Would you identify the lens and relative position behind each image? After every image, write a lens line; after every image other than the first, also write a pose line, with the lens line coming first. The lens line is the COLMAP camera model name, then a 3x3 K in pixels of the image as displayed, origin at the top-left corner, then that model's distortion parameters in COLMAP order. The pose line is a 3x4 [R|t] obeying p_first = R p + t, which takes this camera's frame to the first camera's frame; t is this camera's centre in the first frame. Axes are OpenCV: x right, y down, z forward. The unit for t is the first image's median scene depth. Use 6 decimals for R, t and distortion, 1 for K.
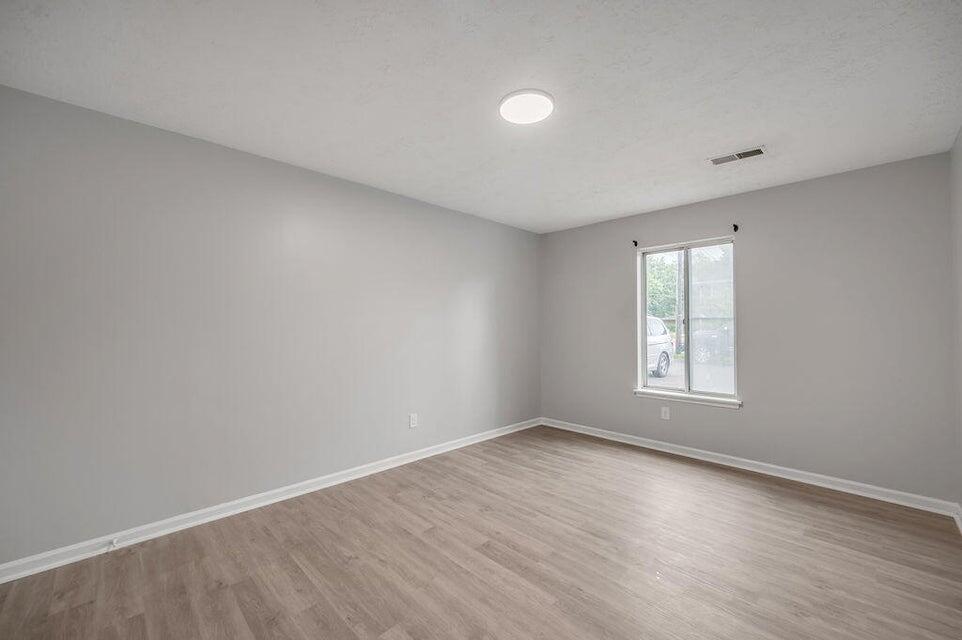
lens RADIAL K [[386.4, 0, 478.1], [0, 386.4, 321.6], [0, 0, 1]] dist [0.008763, 0.000534]
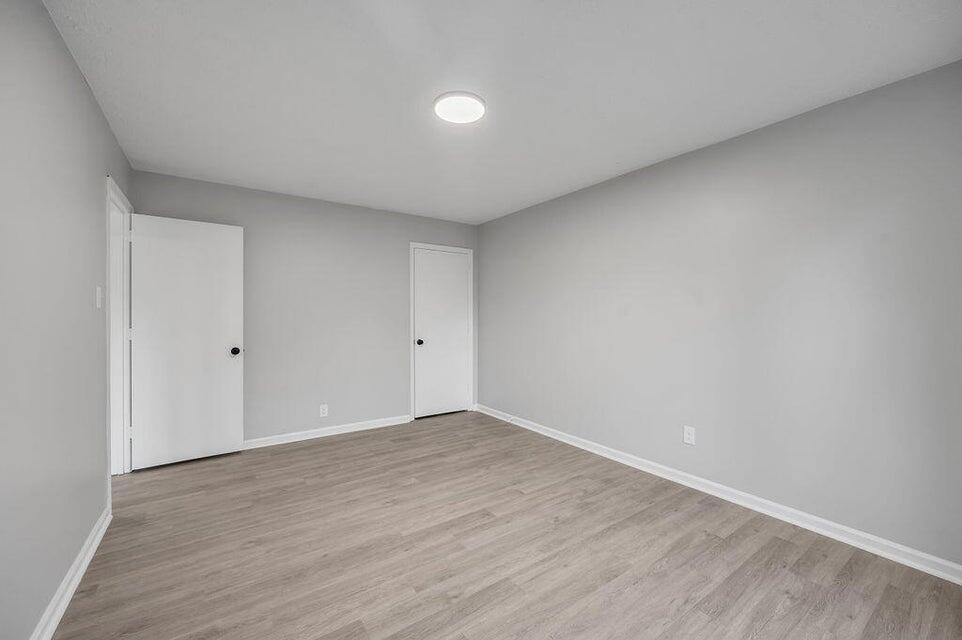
lens RADIAL K [[386.4, 0, 482.1], [0, 386.4, 321.4], [0, 0, 1]] dist [0.008763, 0.000534]
pose [[-0.161672, 0.014092, -0.986744, 0.866340], [0.012602, 0.999846, 0.012214, 0.013564], [0.986764, -0.010461, -0.161825, 0.918803]]
